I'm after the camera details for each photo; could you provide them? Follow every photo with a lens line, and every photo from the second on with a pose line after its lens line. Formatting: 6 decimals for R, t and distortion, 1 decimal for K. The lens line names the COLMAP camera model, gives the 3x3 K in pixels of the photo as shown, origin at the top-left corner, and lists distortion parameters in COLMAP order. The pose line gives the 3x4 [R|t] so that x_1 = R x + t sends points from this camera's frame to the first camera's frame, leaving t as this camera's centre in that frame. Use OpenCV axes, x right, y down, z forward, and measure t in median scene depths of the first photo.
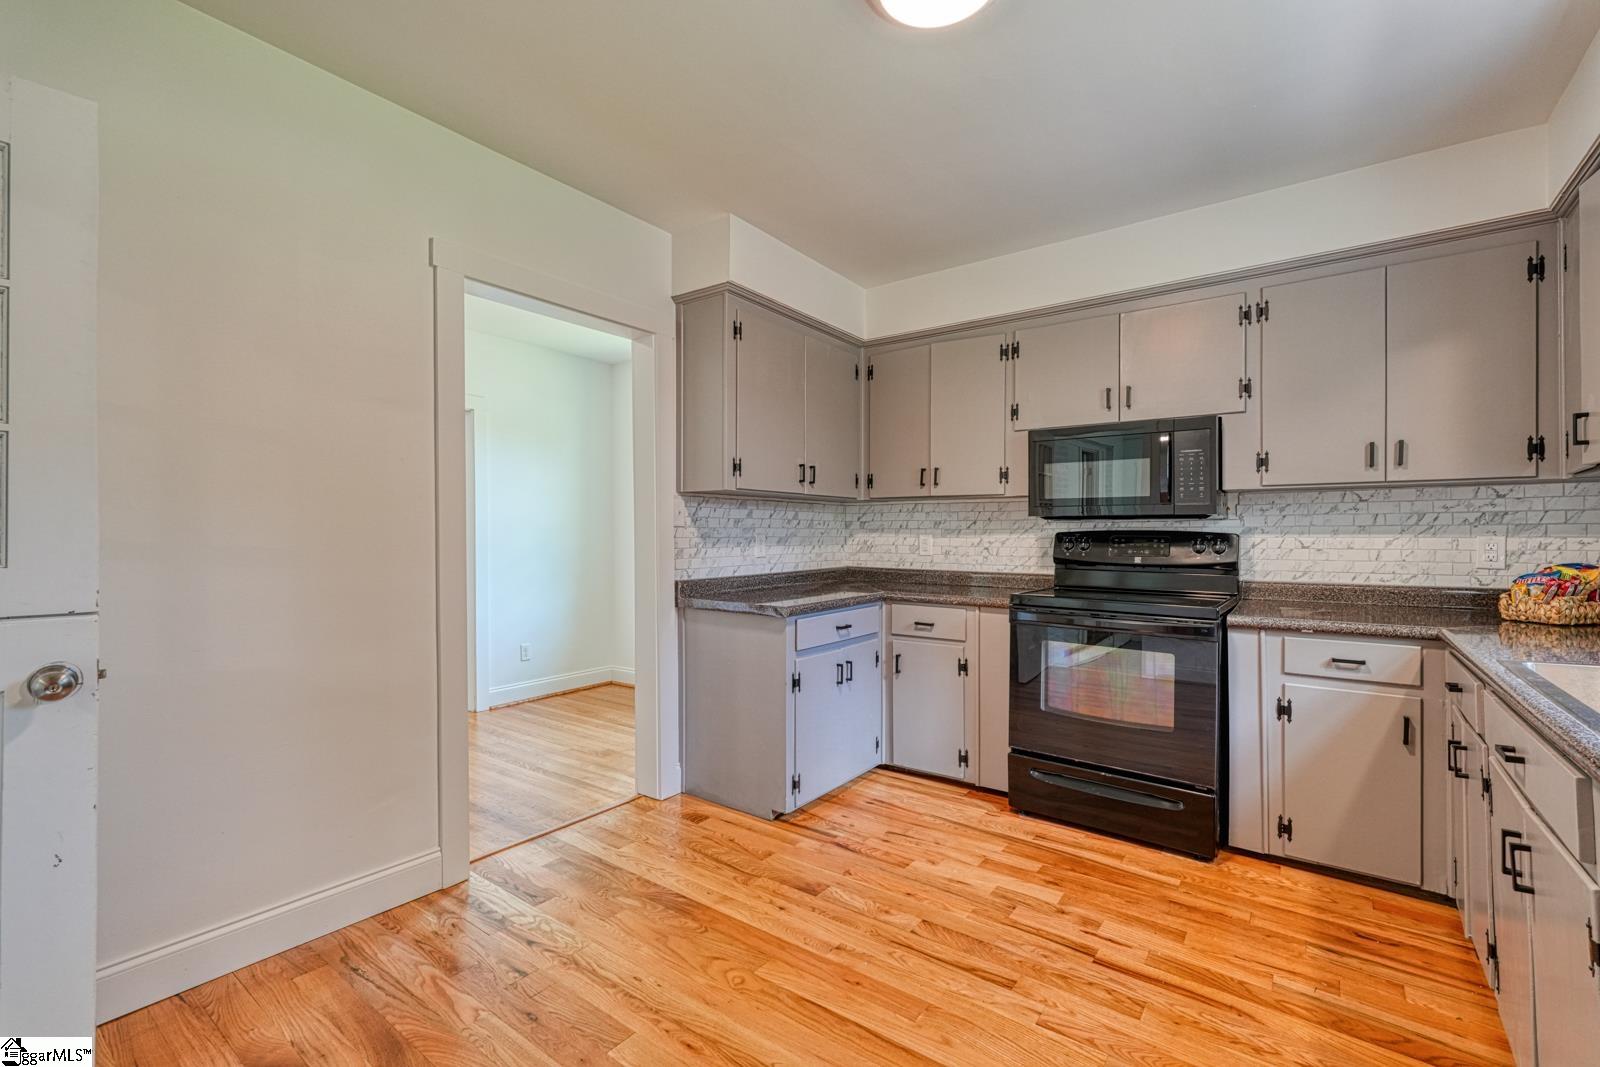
lens RADIAL K [[701.6, 0, 812.3], [0, 701.6, 529.3], [0, 0, 1]] dist [0.000095, 0.000592]
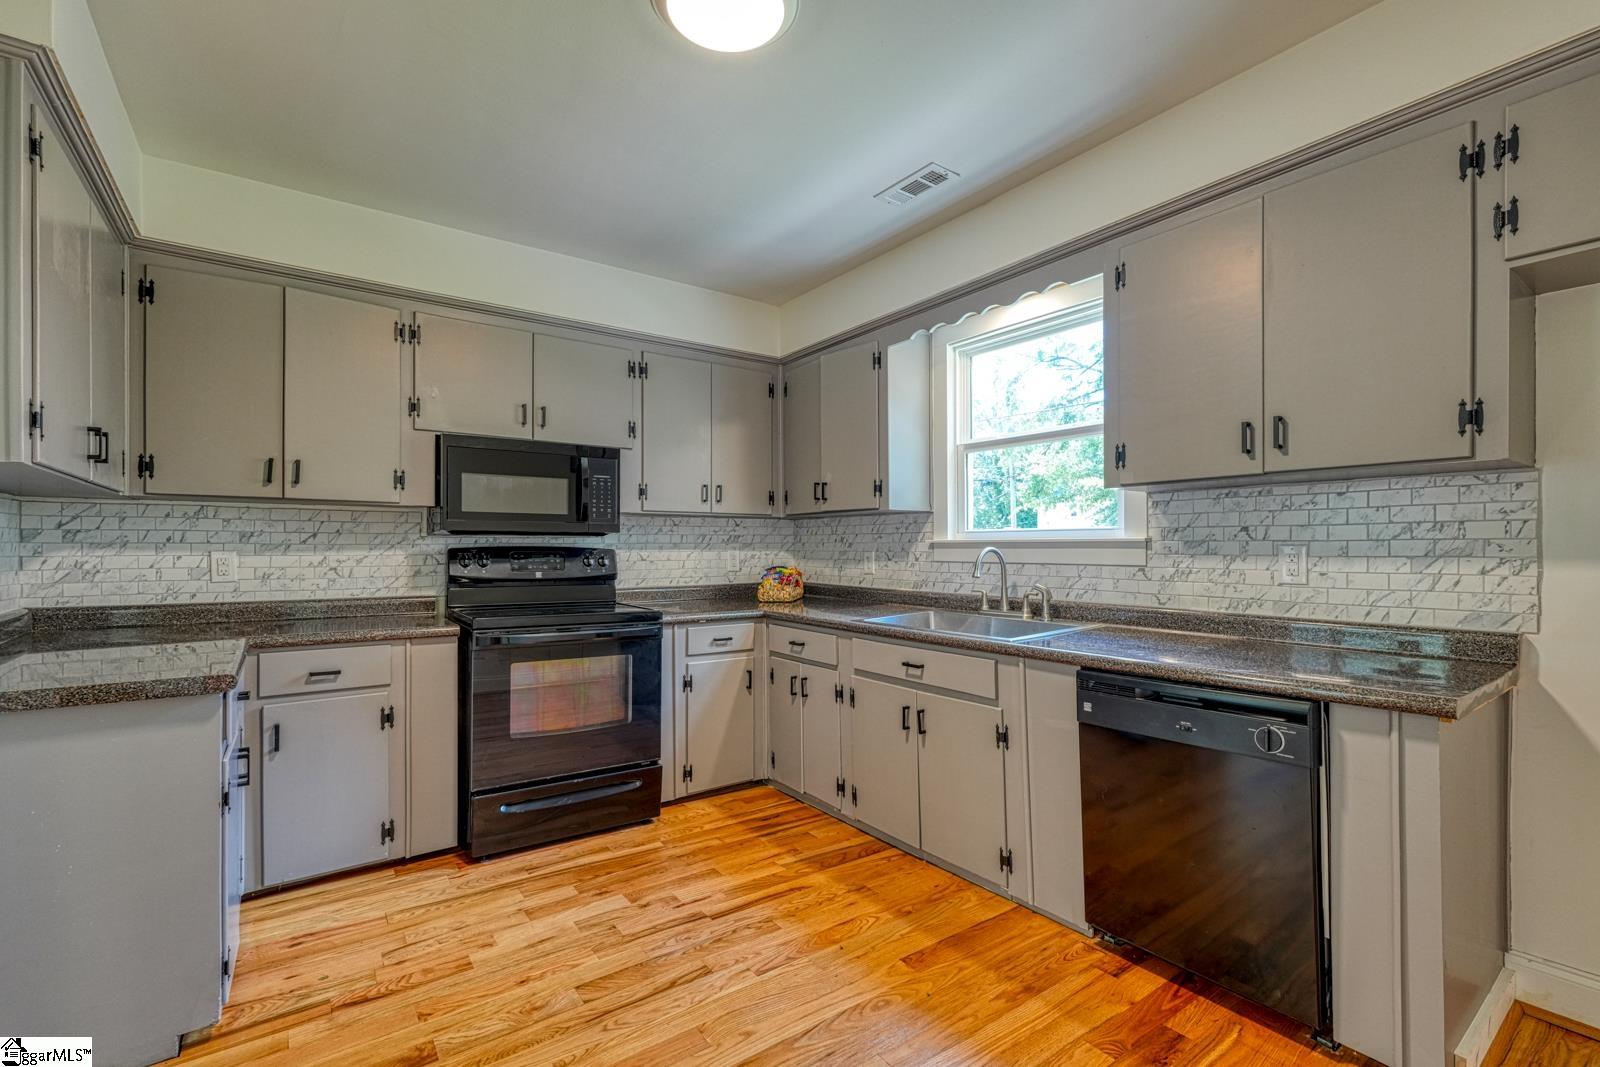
lens RADIAL K [[701.6, 0, 805.6], [0, 701.6, 547.3], [0, 0, 1]] dist [0.000095, 0.000592]
pose [[0.303770, 0.000085, 0.952745, -0.468476], [-0.004770, 0.999988, 0.001432, -0.000497], [-0.952733, -0.004980, 0.303767, 0.359340]]
